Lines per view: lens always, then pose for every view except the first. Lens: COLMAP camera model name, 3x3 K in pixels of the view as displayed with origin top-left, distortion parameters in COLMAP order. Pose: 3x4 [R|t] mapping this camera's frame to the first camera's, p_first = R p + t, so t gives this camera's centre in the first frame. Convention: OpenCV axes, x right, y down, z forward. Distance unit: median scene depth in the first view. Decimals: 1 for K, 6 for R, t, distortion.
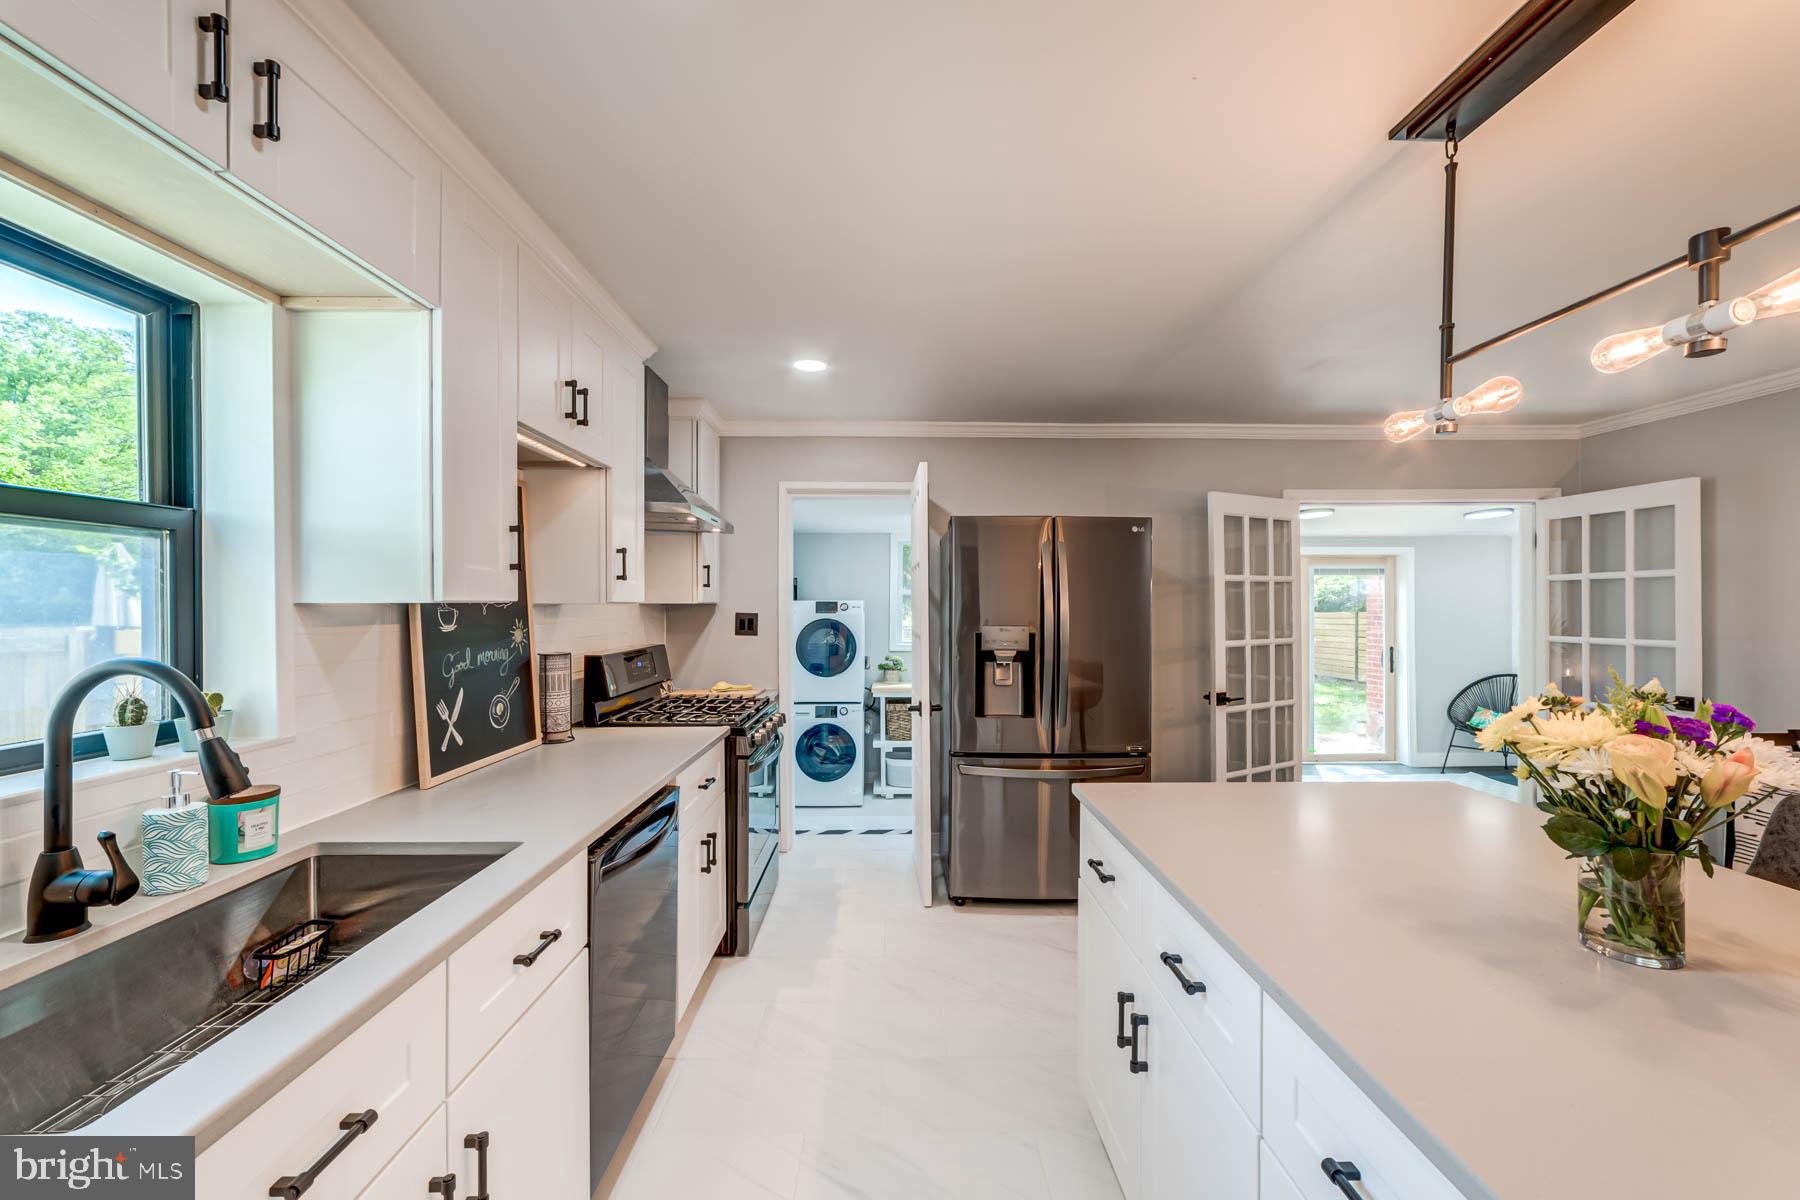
lens RADIAL K [[676.8, 0, 893.2], [0, 676.8, 604.5], [0, 0, 1]] dist [-0.003868, 0.000106]
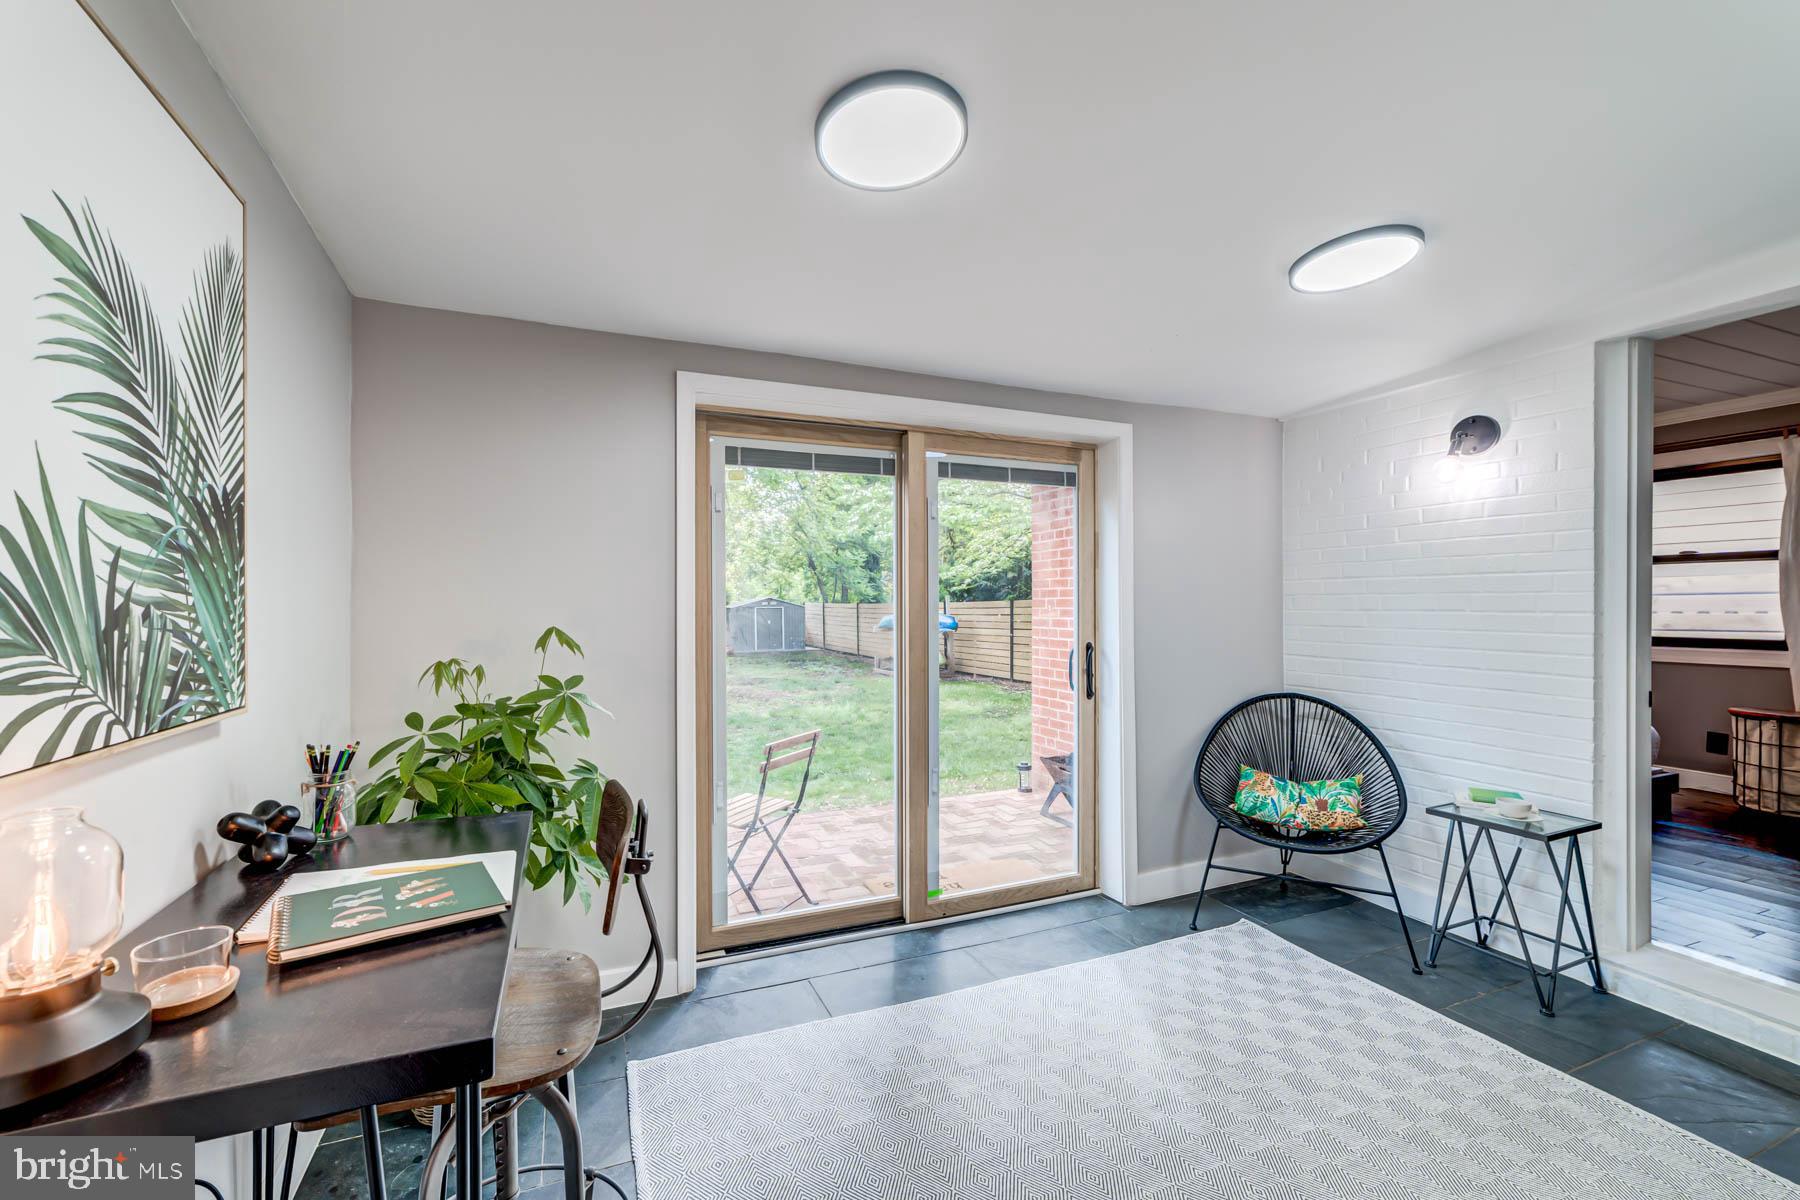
lens RADIAL K [[697.0, 0, 870.8], [0, 697.0, 594.2], [0, 0, 1]] dist [-0.001728, 0.000026]
pose [[0.918222, 0.003065, 0.396055, 0.419933], [0.001864, 0.999926, -0.012061, 0.035165], [-0.396063, 0.011813, 0.918147, 0.634000]]
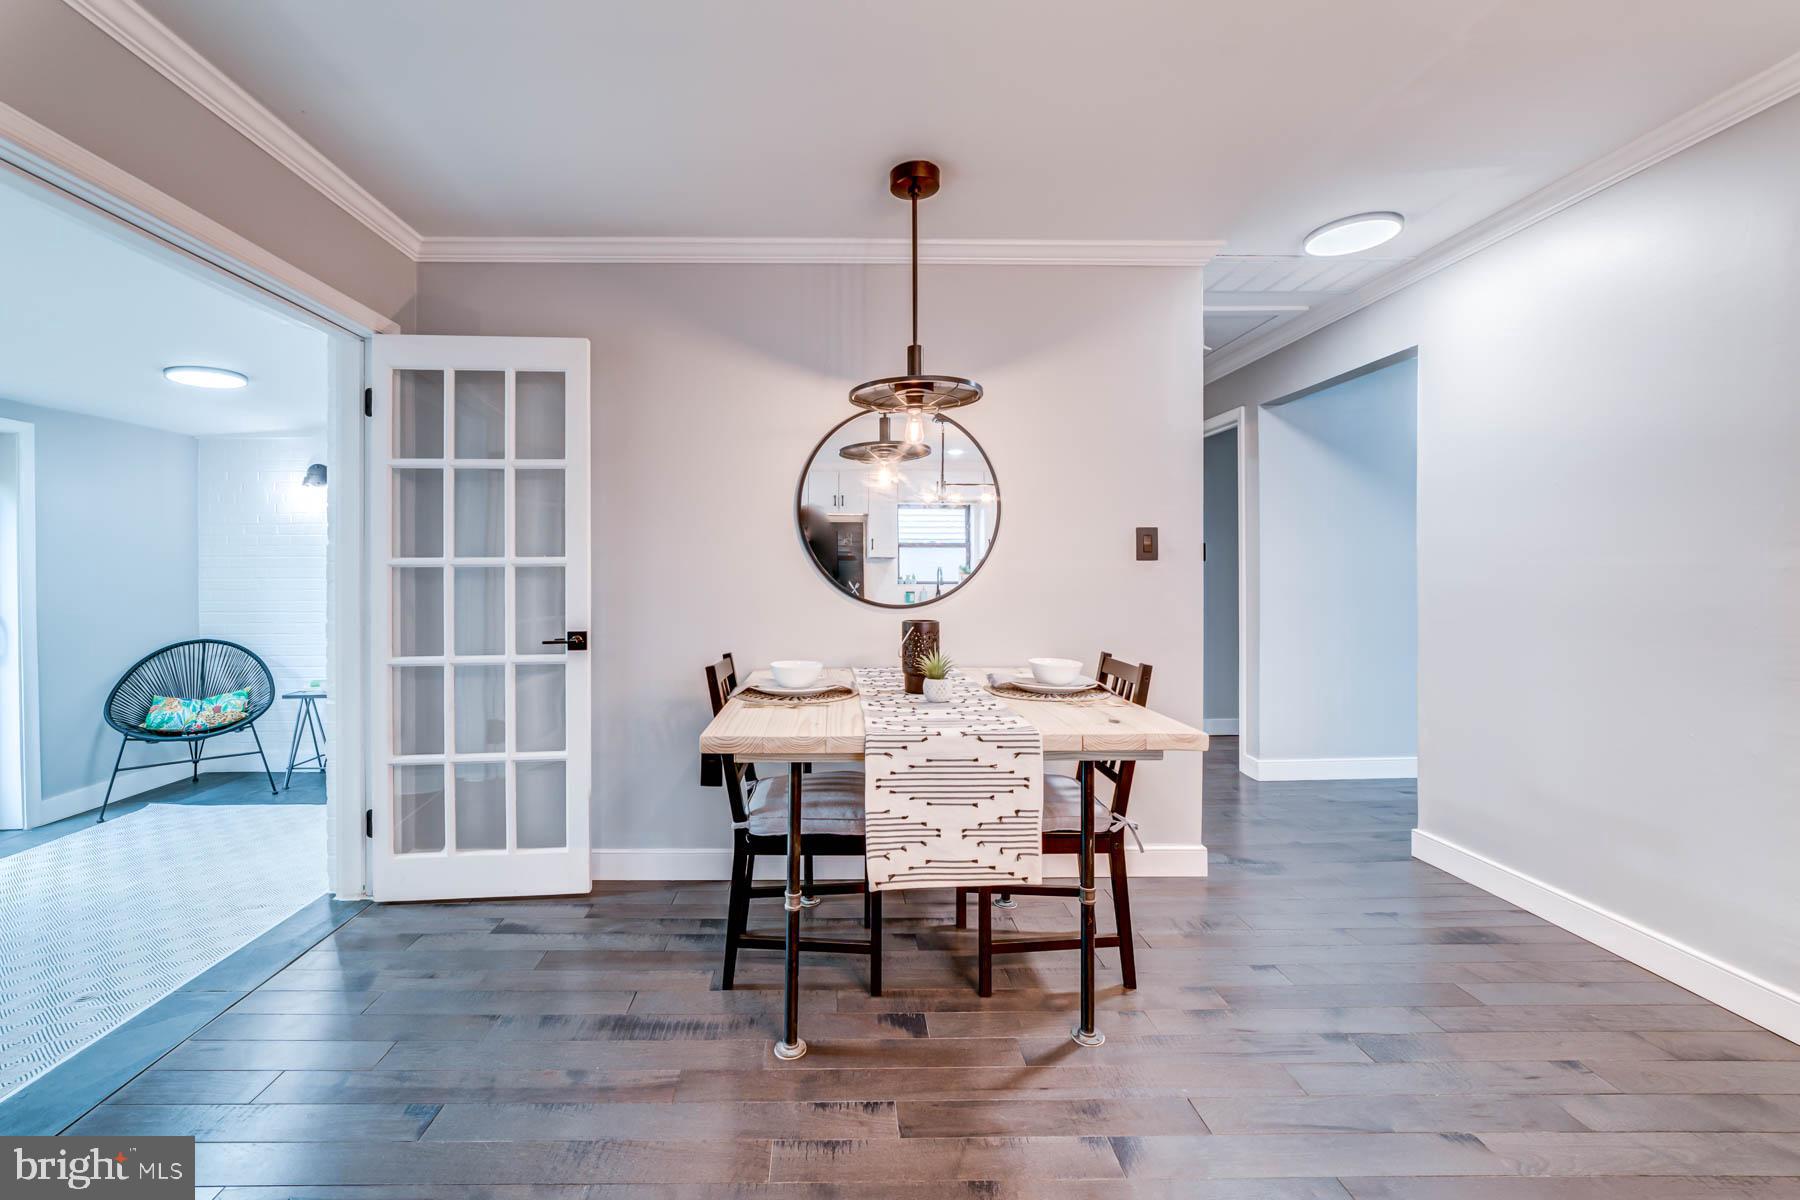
lens RADIAL K [[693.2, 0, 826.4], [0, 693.2, 578.4], [0, 0, 1]] dist [-0.000495, 0.000057]
pose [[-0.015432, -0.005756, 0.999864, 0.201964], [0.001828, 0.999982, 0.005785, 0.037487], [-0.999879, 0.001917, -0.015421, 0.369786]]
